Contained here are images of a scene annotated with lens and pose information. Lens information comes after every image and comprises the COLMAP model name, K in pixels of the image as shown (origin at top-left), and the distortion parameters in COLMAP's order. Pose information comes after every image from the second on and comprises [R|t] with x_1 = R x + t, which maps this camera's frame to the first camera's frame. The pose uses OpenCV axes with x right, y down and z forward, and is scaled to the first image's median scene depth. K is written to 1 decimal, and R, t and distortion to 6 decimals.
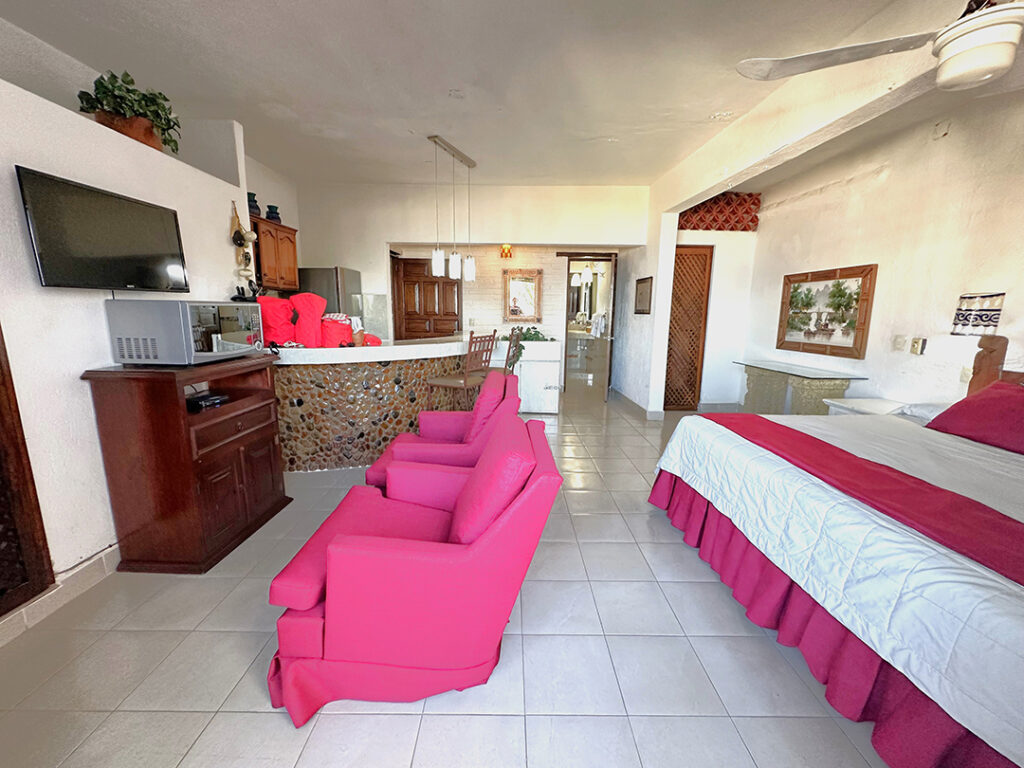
lens RADIAL K [[407.5, 0, 512.0], [0, 407.5, 384.0], [0, 0, 1]] dist [-0.002672, -0.000146]
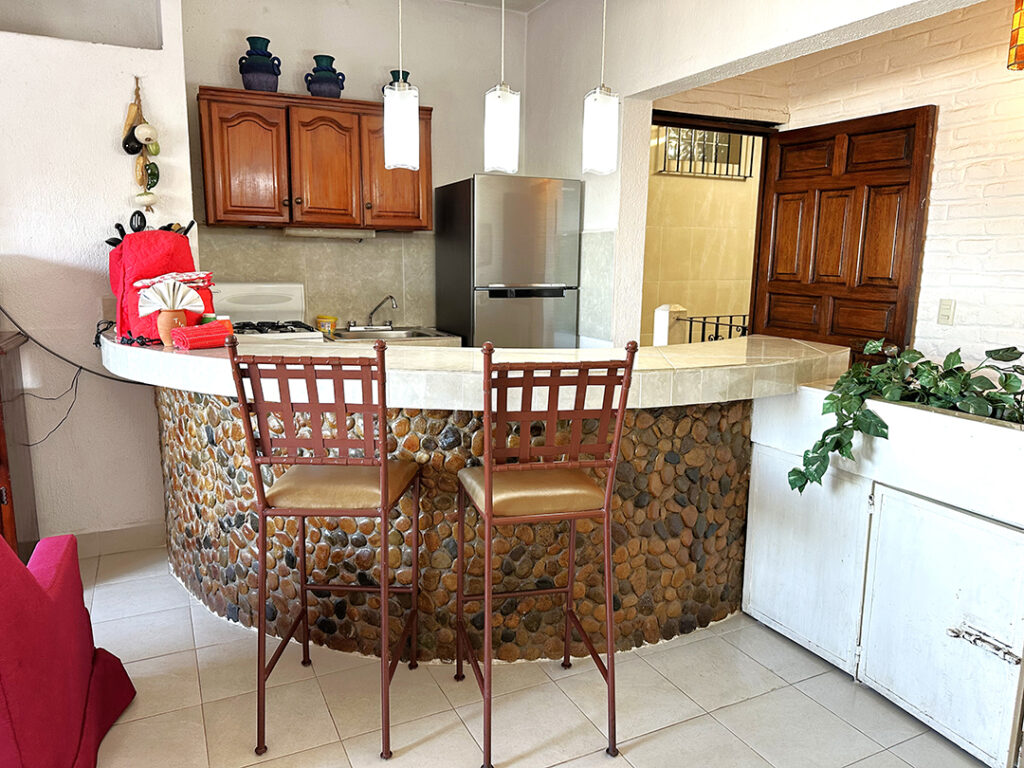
lens RADIAL K [[715.4, 0, 512.0], [0, 715.4, 384.0], [0, 0, 1]] dist [0.073614, -0.092085]
pose [[0.438194, 0.152446, -0.885859, 0.461014], [-0.170097, 0.981771, 0.084812, -0.171806], [0.882640, 0.113518, 0.456136, 0.911651]]
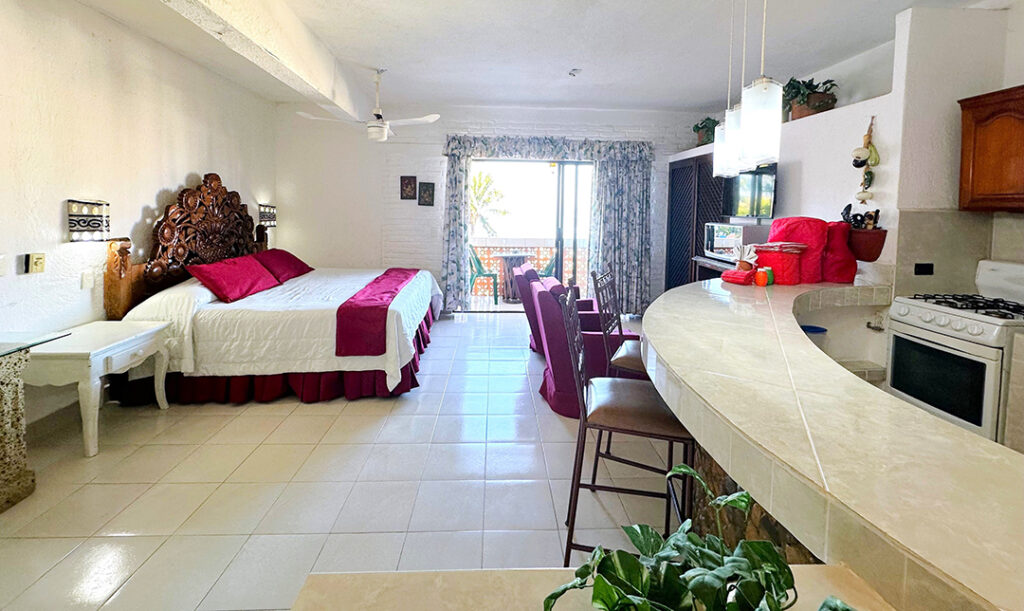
lens RADIAL K [[406.6, 0, 512.3], [0, 406.6, 226.7], [0, 0, 1]] dist [-0.001558, -0.000365]
pose [[-0.998774, -0.025058, -0.042696, 0.104459], [-0.034228, 0.972623, 0.229854, -0.341092], [0.035768, 0.231034, -0.972288, 1.628358]]
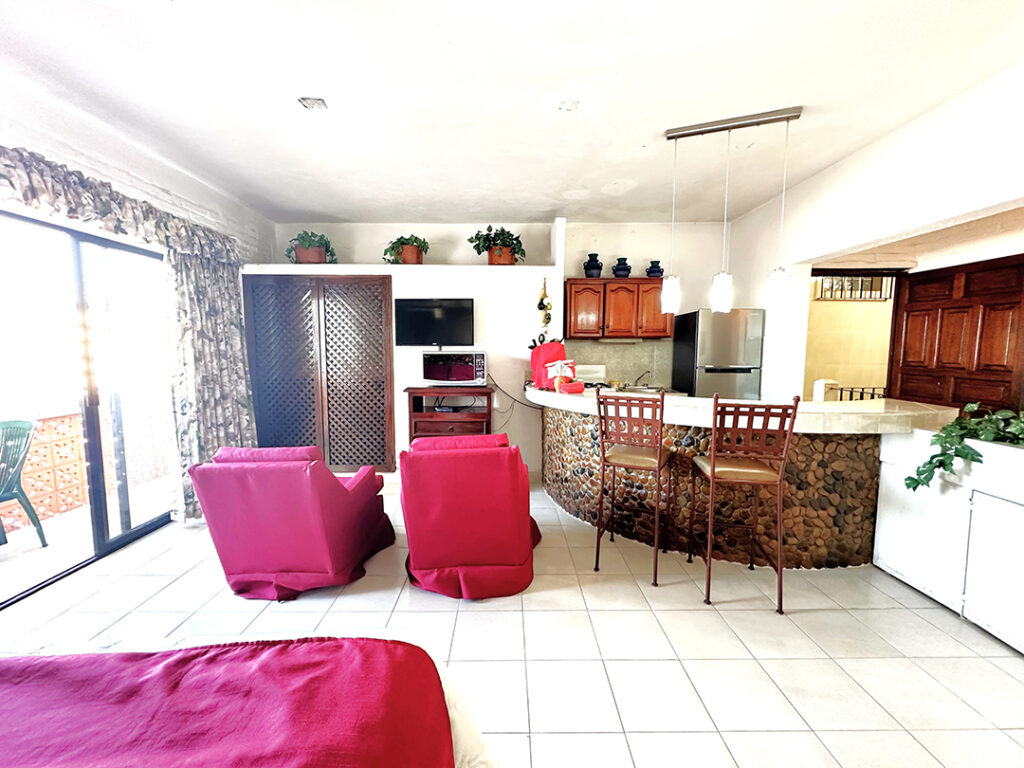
lens RADIAL K [[407.5, 0, 512.0], [0, 407.5, 384.0], [0, 0, 1]] dist [-0.002672, -0.000146]
pose [[0.007555, 0.079168, -0.996833, 0.613967], [-0.183718, 0.980002, 0.076439, -0.159153], [0.982950, 0.182559, 0.021948, 0.802619]]
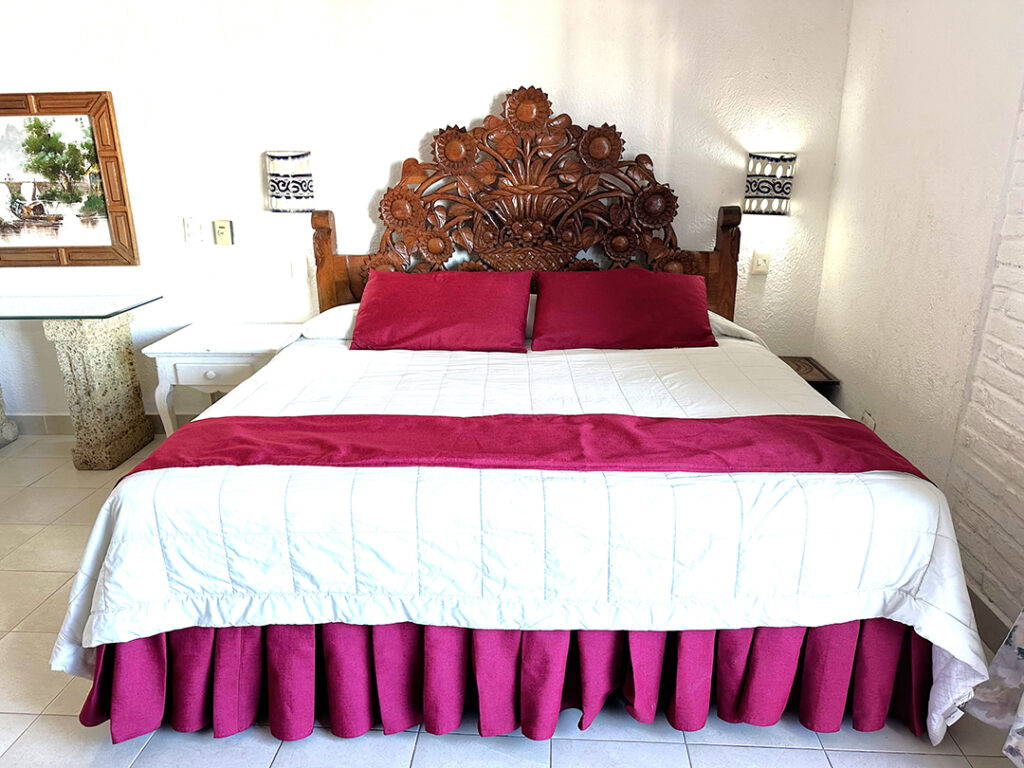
lens RADIAL K [[715.4, 0, 512.0], [0, 715.4, 384.0], [0, 0, 1]] dist [0.073614, -0.092085]
pose [[0.075651, -0.305429, 0.949205, -0.127738], [0.189705, 0.938955, 0.287012, -0.105313], [-0.978922, 0.158356, 0.128974, 0.416960]]
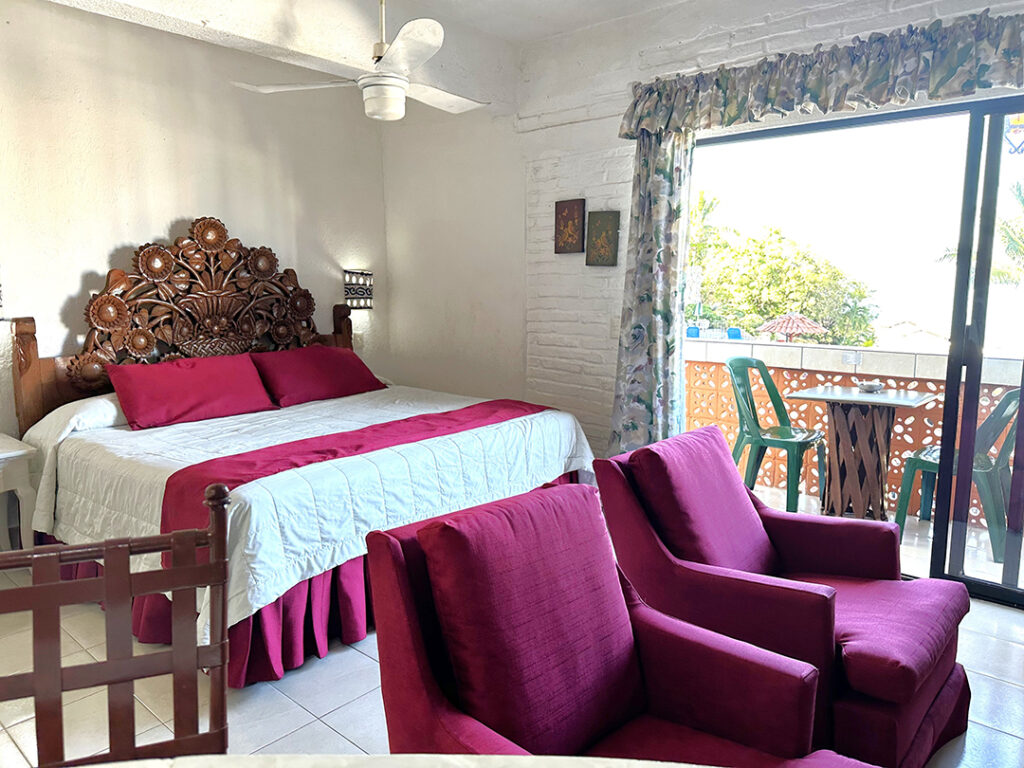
lens RADIAL K [[715.4, 0, 512.0], [0, 715.4, 384.0], [0, 0, 1]] dist [0.073614, -0.092085]
pose [[-0.745707, -0.108412, 0.657394, -0.337358], [0.113997, 0.951364, 0.286202, -0.219772], [-0.656449, 0.288364, -0.697080, 1.063023]]
